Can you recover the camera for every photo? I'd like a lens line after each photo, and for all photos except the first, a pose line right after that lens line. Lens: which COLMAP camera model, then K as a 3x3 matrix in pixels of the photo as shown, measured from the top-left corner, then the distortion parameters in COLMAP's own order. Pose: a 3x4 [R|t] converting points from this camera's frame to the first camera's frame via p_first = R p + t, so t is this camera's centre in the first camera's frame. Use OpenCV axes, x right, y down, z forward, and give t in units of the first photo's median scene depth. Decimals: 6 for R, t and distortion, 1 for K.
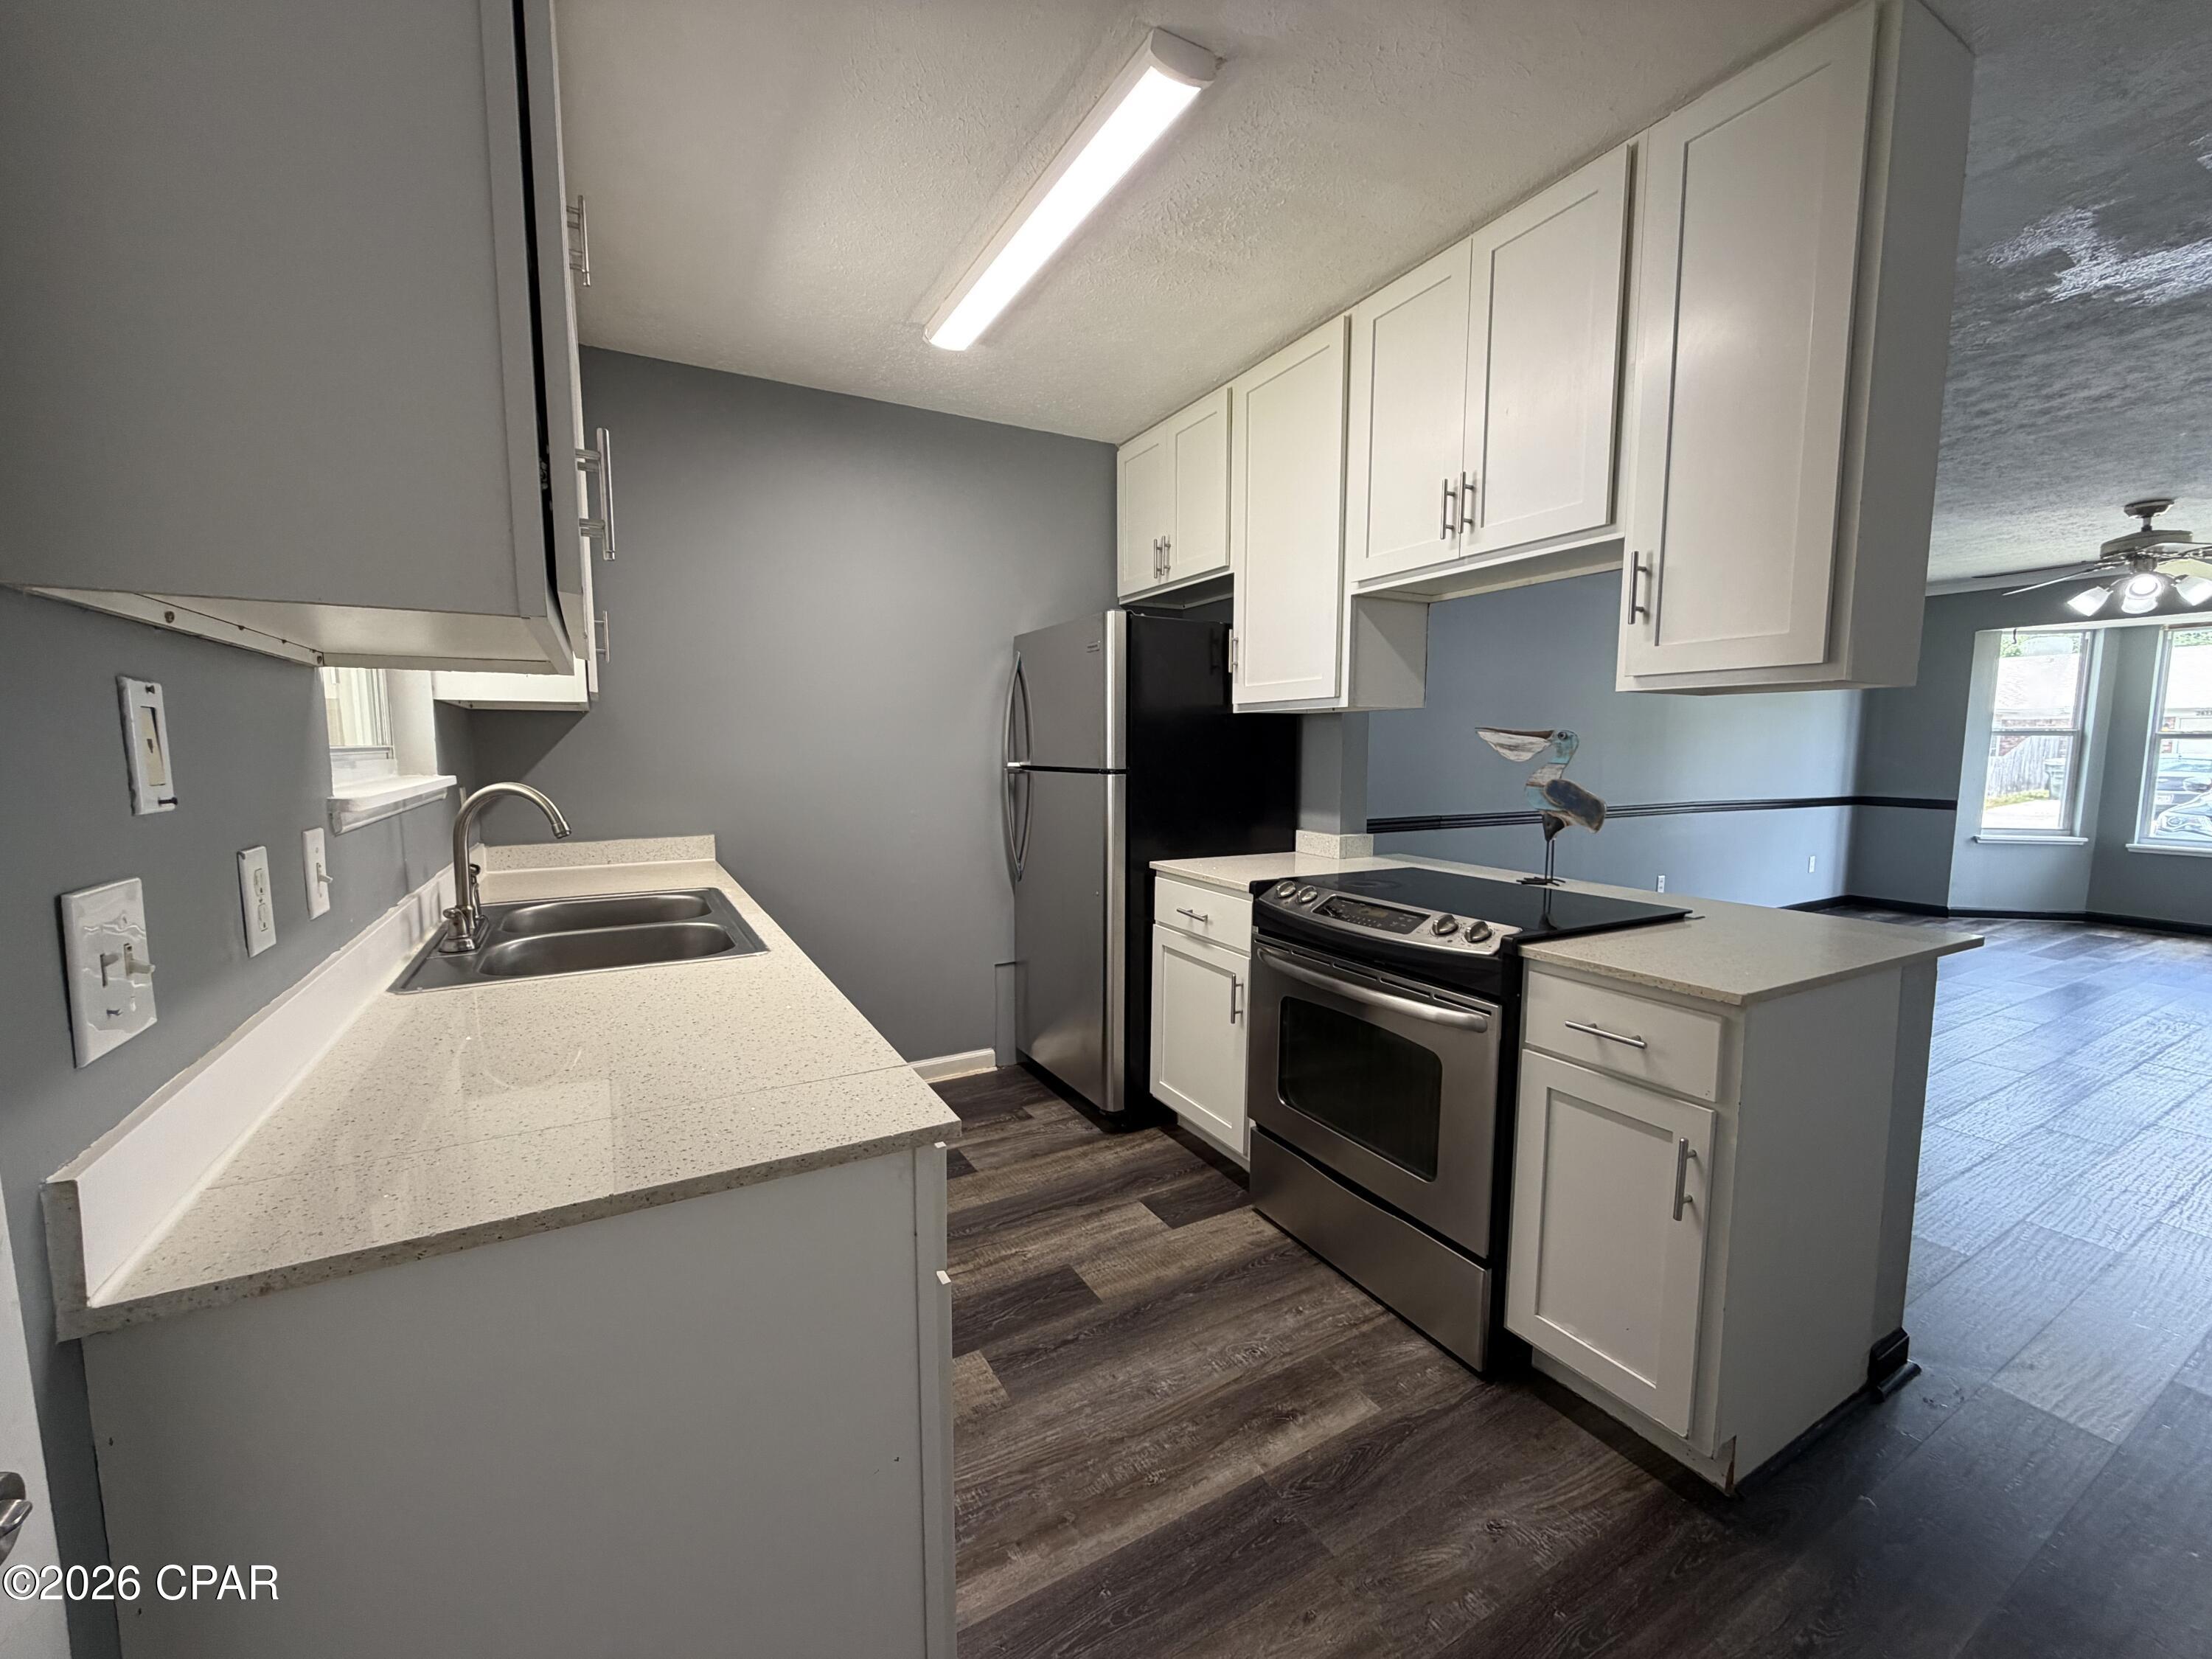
lens RADIAL K [[882.7, 0, 1099.2], [0, 882.7, 834.8], [0, 0, 1]] dist [-0.000351, 0.000615]
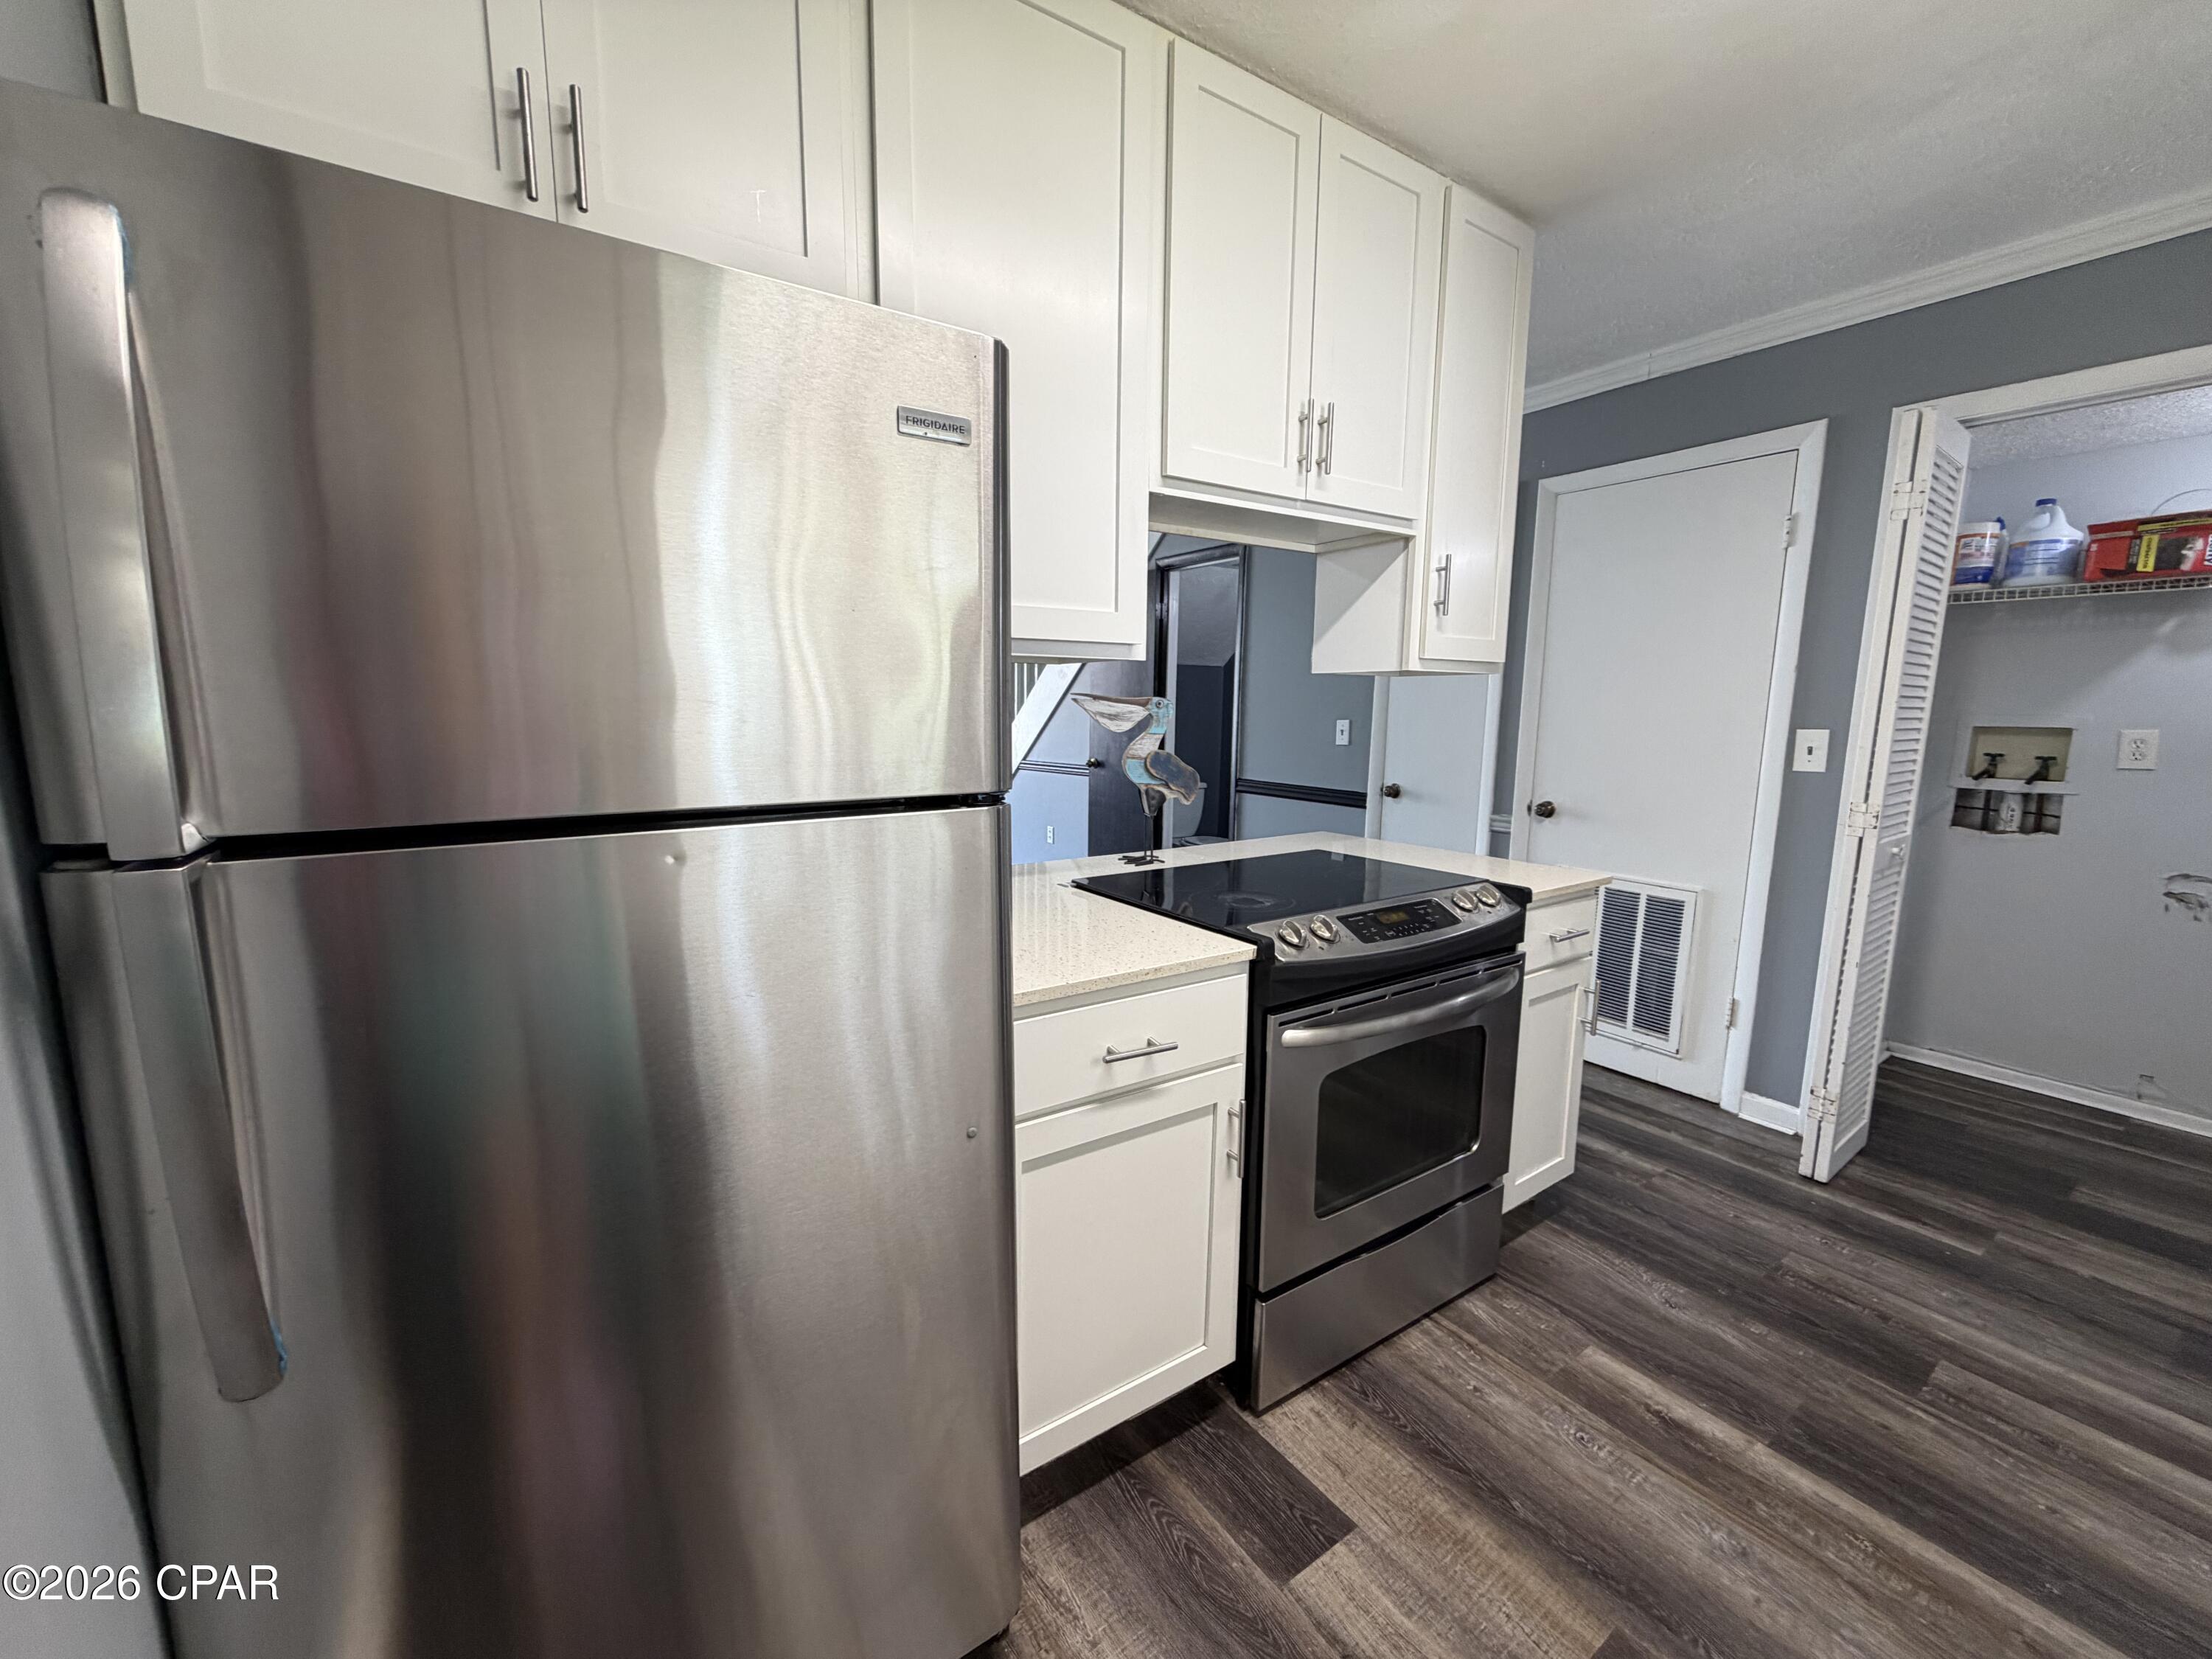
lens RADIAL K [[882.7, 0, 1102.1], [0, 882.7, 832.3], [0, 0, 1]] dist [-0.000351, 0.000615]
pose [[-0.093340, -0.145932, 0.984881, -0.514162], [0.093725, 0.983519, 0.154613, -0.157942], [-0.991213, 0.106739, -0.078124, 1.408944]]
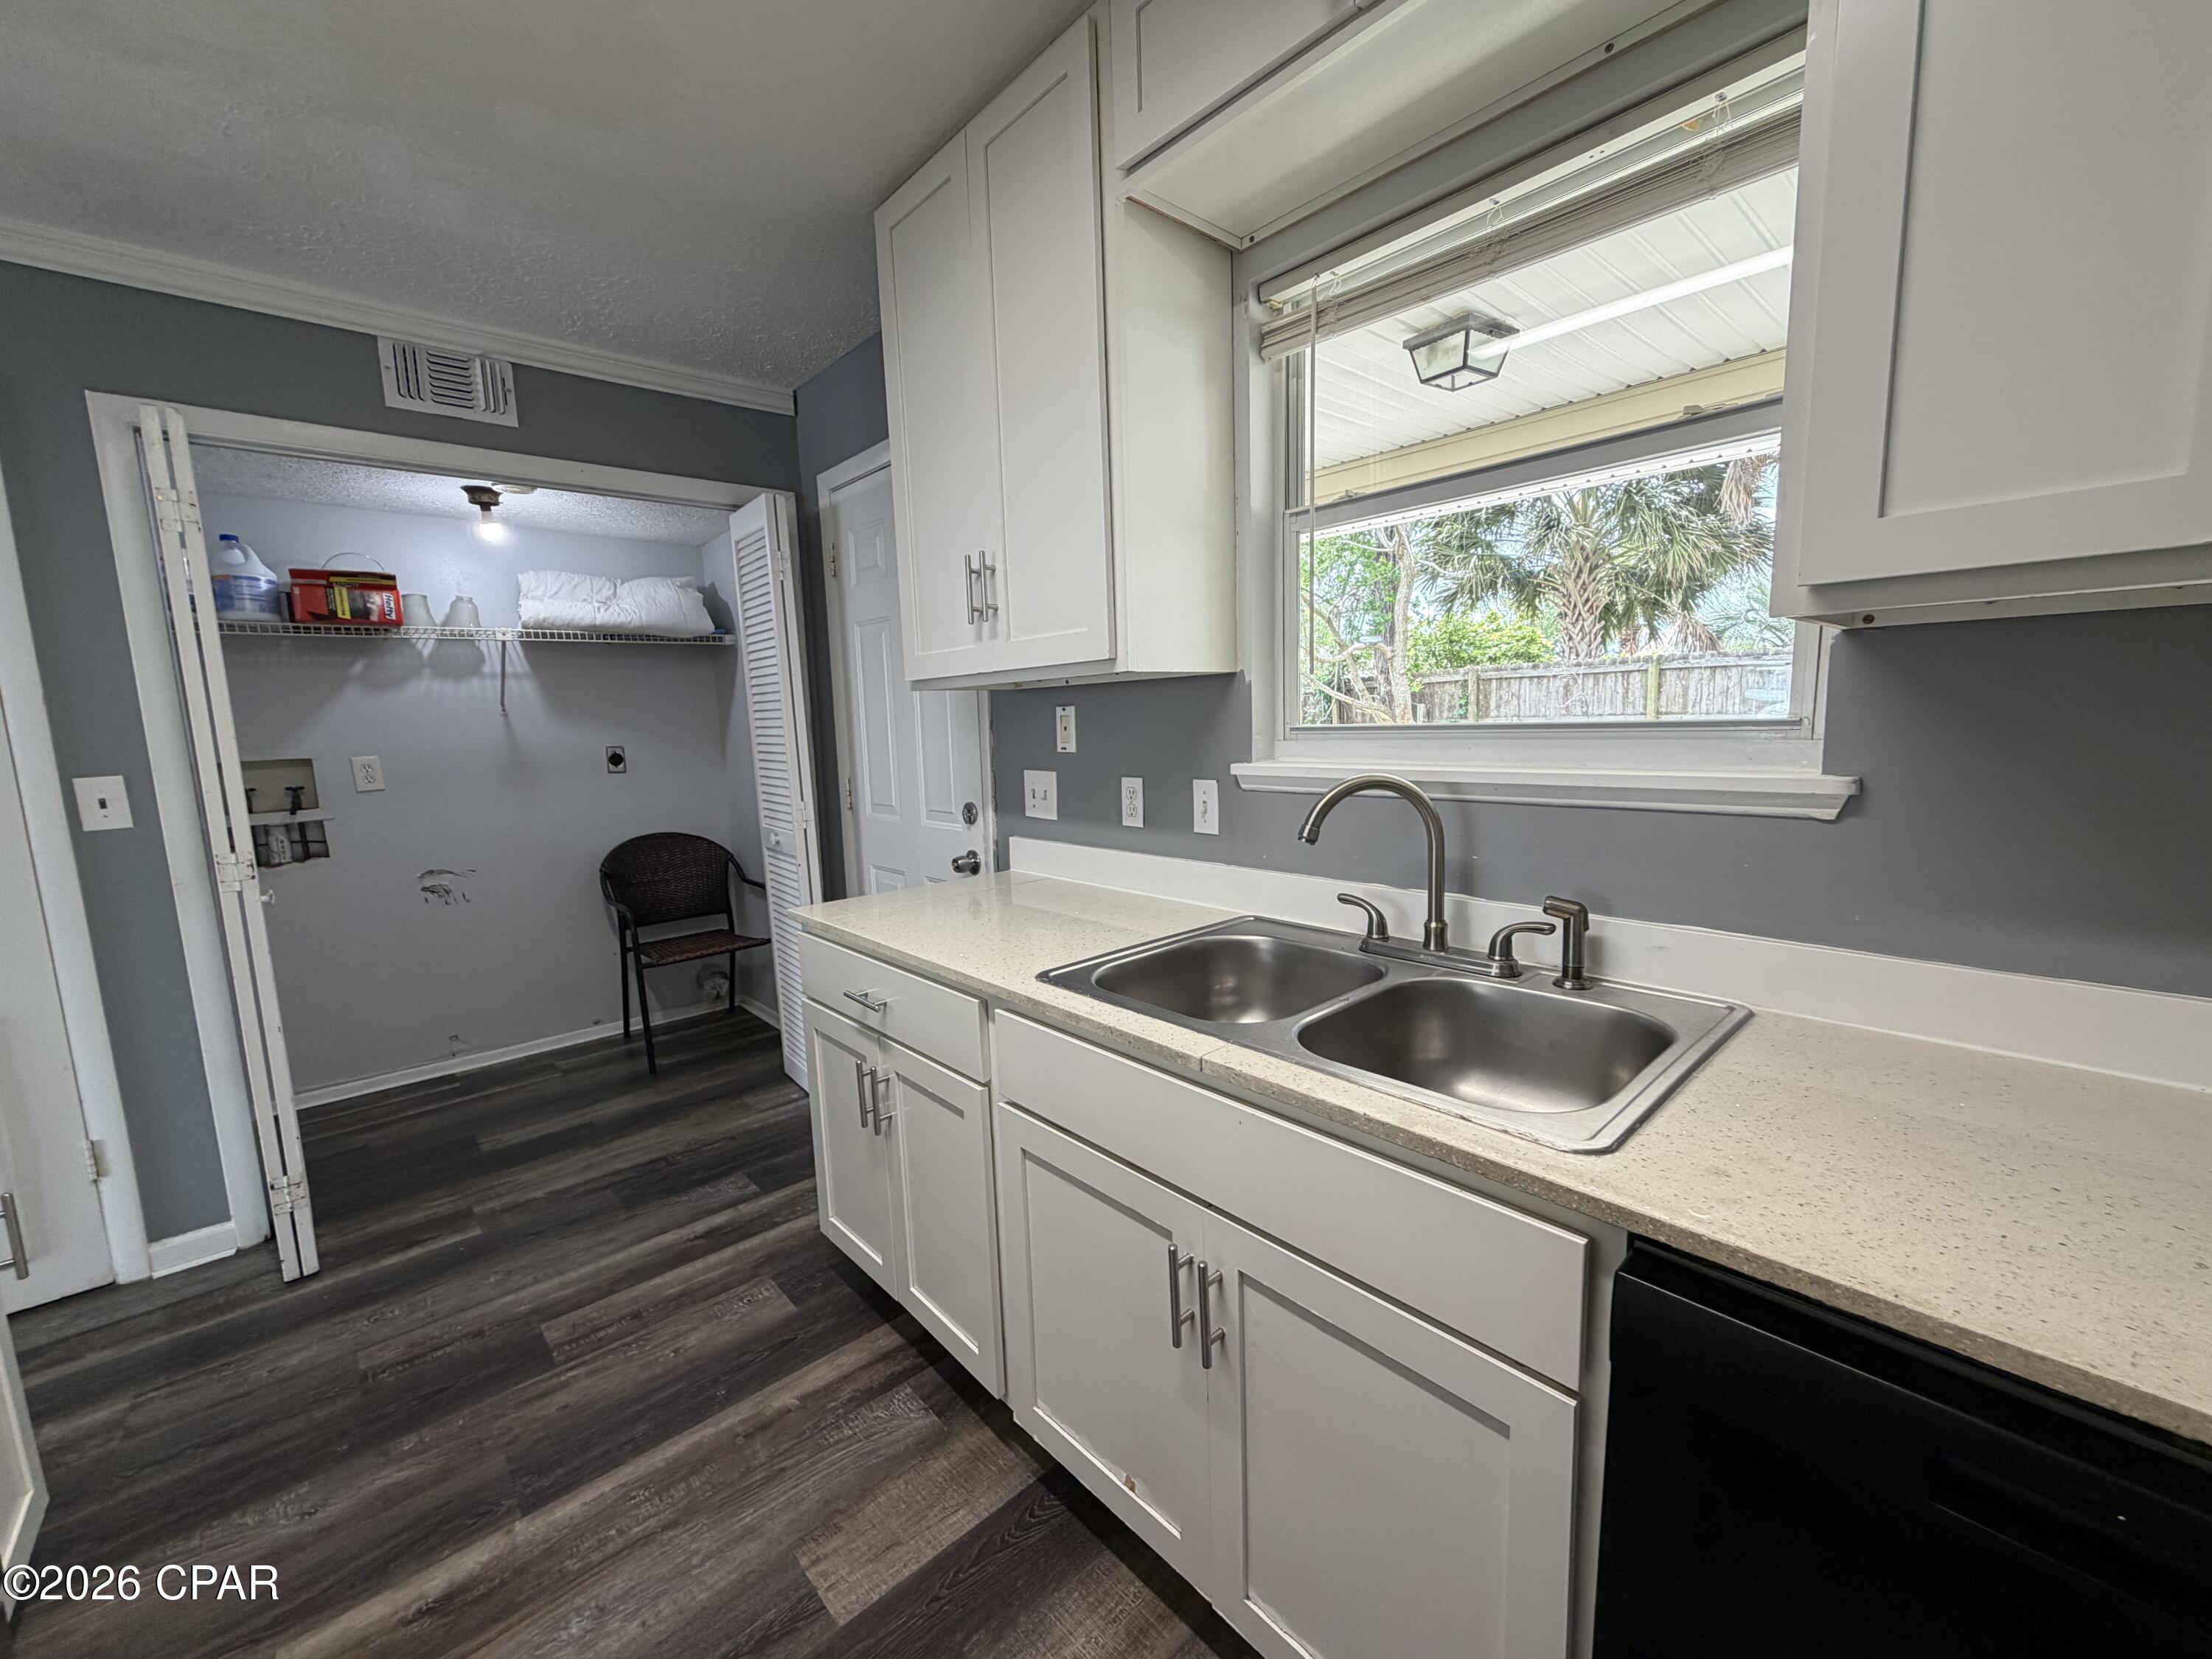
lens RADIAL K [[882.7, 0, 1101.9], [0, 882.7, 831.2], [0, 0, 1]] dist [-0.000351, 0.000615]
pose [[-0.976578, 0.059287, -0.206834, -0.222512], [0.010210, 0.972974, 0.230689, -0.172817], [0.214921, 0.223174, -0.950790, 1.504819]]
